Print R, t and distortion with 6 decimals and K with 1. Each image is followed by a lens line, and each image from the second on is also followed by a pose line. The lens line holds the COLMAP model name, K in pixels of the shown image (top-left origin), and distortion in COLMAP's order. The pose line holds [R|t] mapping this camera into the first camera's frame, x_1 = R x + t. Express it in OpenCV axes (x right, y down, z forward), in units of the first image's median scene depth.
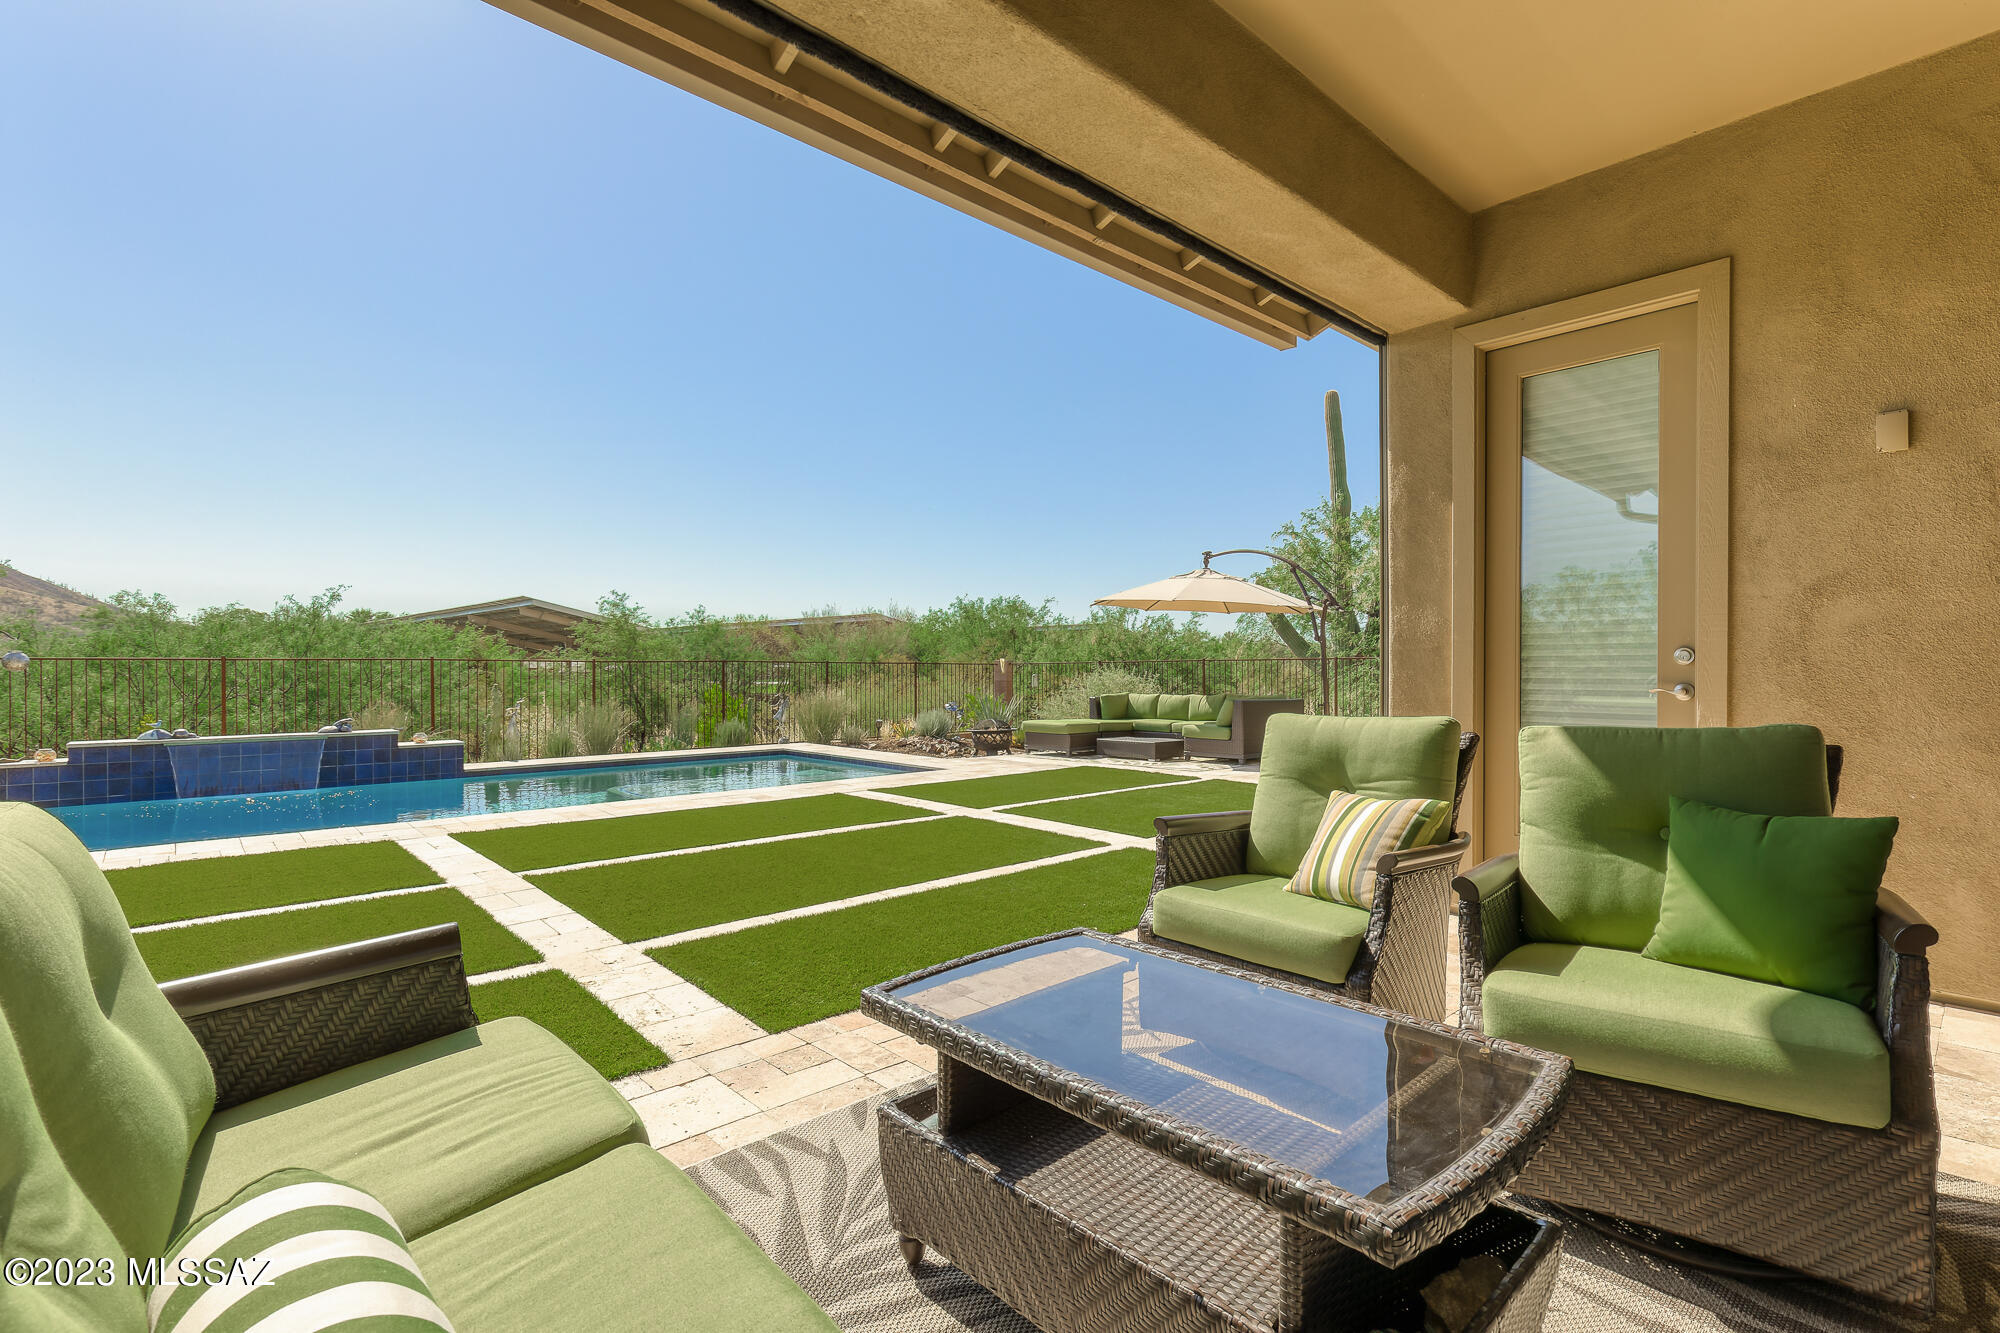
lens RADIAL K [[911.4, 0, 1000.0], [0, 911.4, 666.5], [0, 0, 1]] dist [0.009805, 0.000018]
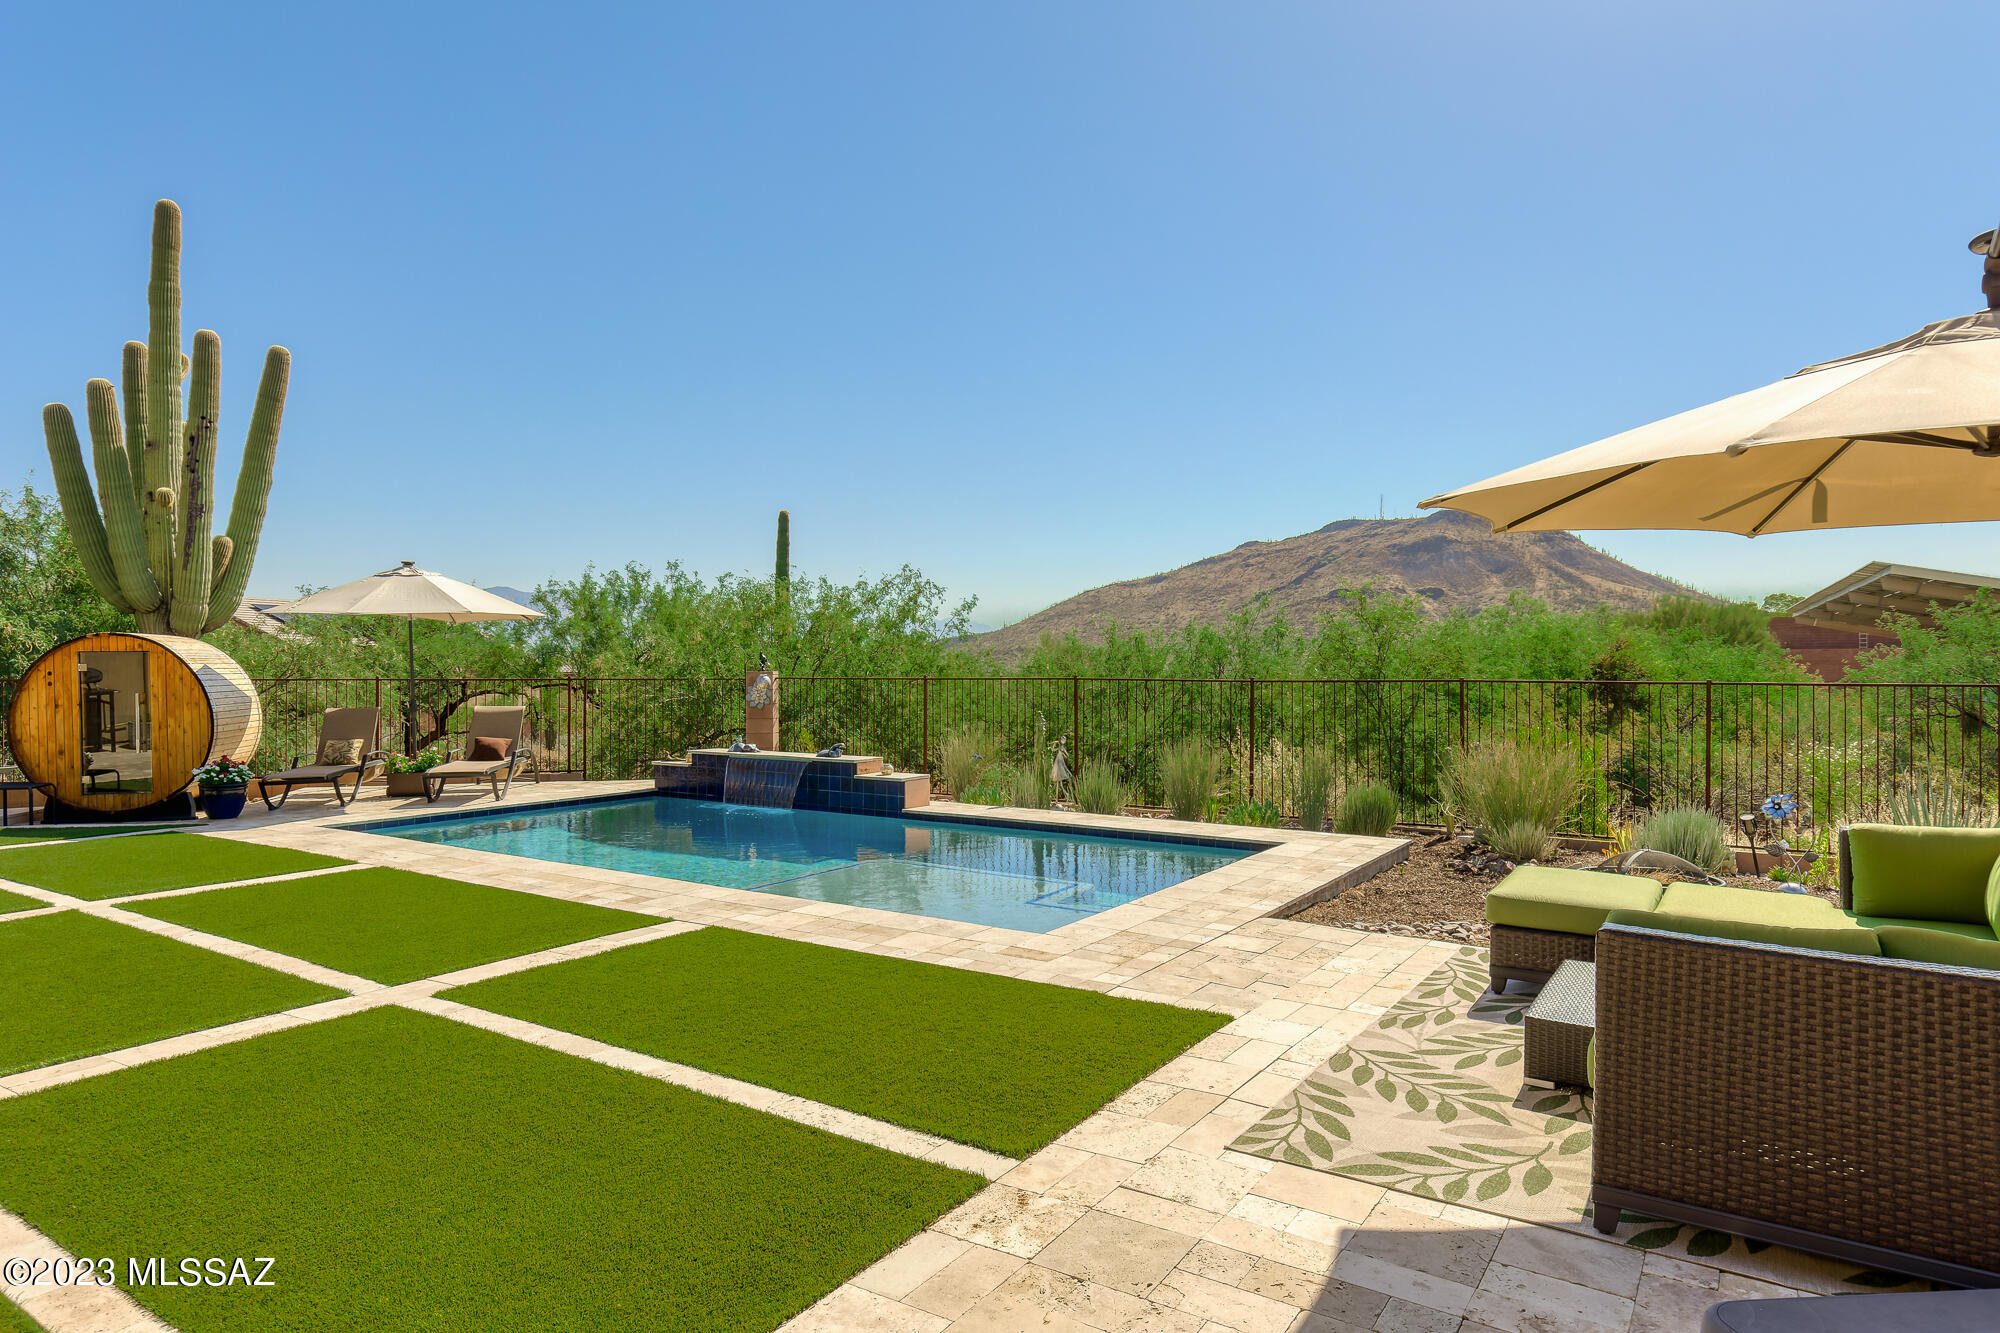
lens RADIAL K [[1146.7, 0, 1000.0], [0, 1146.7, 666.5], [0, 0, 1]] dist [0.005729, 0.000221]
pose [[0.246947, 0.003058, -0.969024, 0.381330], [0.002078, 0.999991, 0.003685, -0.021960], [0.969027, -0.002923, 0.246938, 0.625693]]
